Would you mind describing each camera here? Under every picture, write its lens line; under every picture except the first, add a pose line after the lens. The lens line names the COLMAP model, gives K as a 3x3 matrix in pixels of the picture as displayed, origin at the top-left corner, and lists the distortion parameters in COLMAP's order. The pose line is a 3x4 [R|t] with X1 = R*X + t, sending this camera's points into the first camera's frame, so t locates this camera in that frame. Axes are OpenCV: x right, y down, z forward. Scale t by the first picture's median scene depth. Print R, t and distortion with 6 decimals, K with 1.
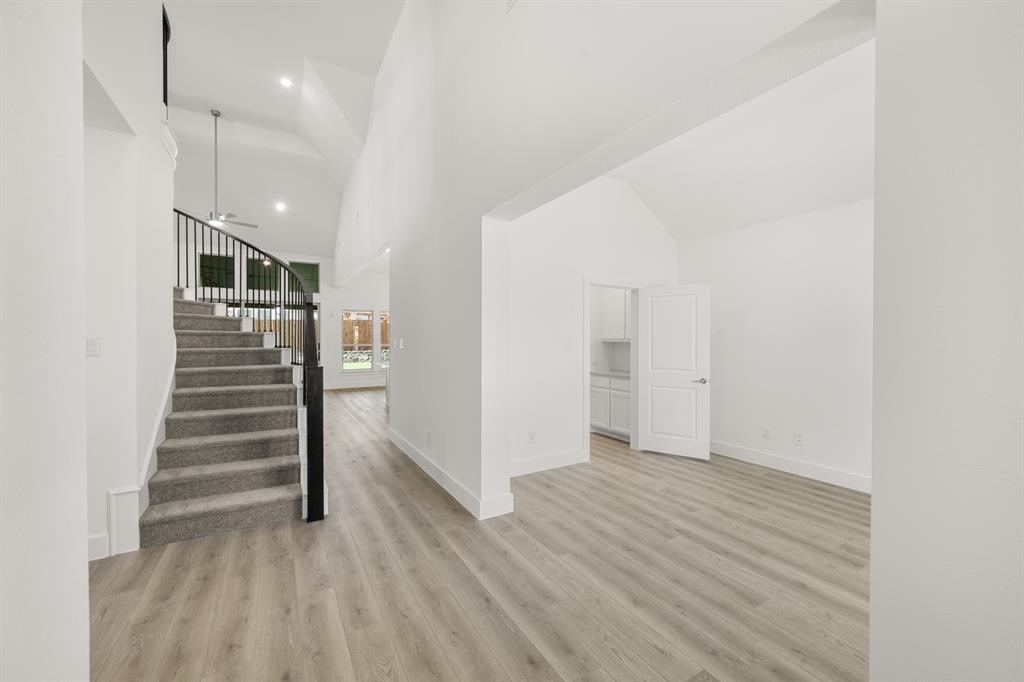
lens RADIAL K [[395.8, 0, 512.2], [0, 395.8, 341.4], [0, 0, 1]] dist [0.000648, 0.000108]
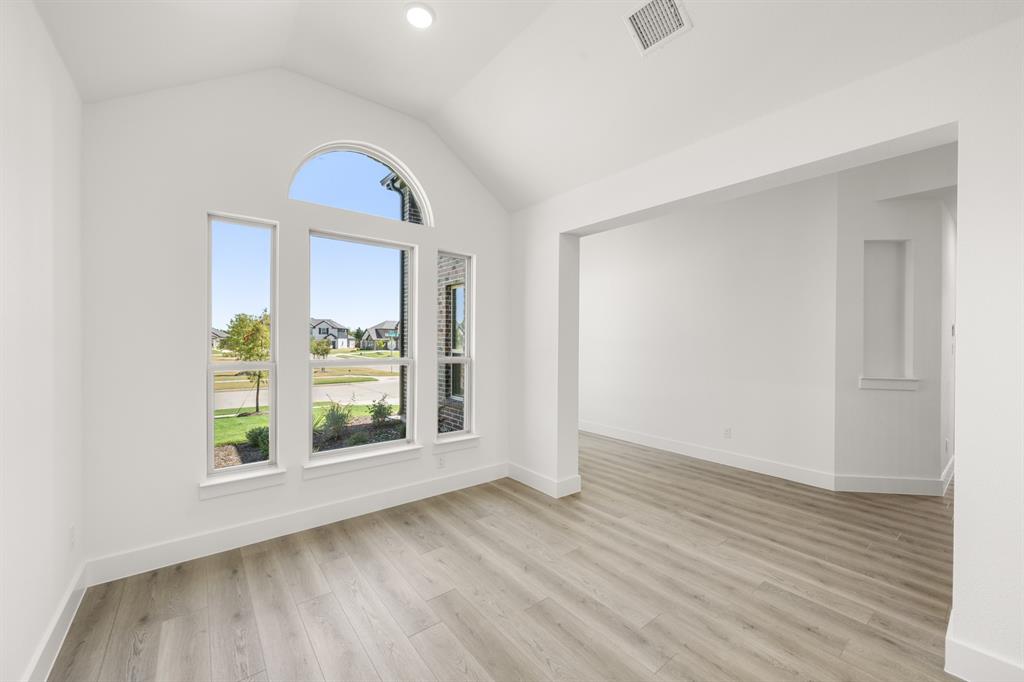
lens RADIAL K [[395.8, 0, 511.6], [0, 395.8, 341.6], [0, 0, 1]] dist [0.000648, 0.000108]
pose [[-0.990255, -0.008364, -0.139017, 0.874954], [-0.009351, 0.999935, 0.006451, -0.004624], [0.138954, 0.007689, -0.990269, 1.933880]]
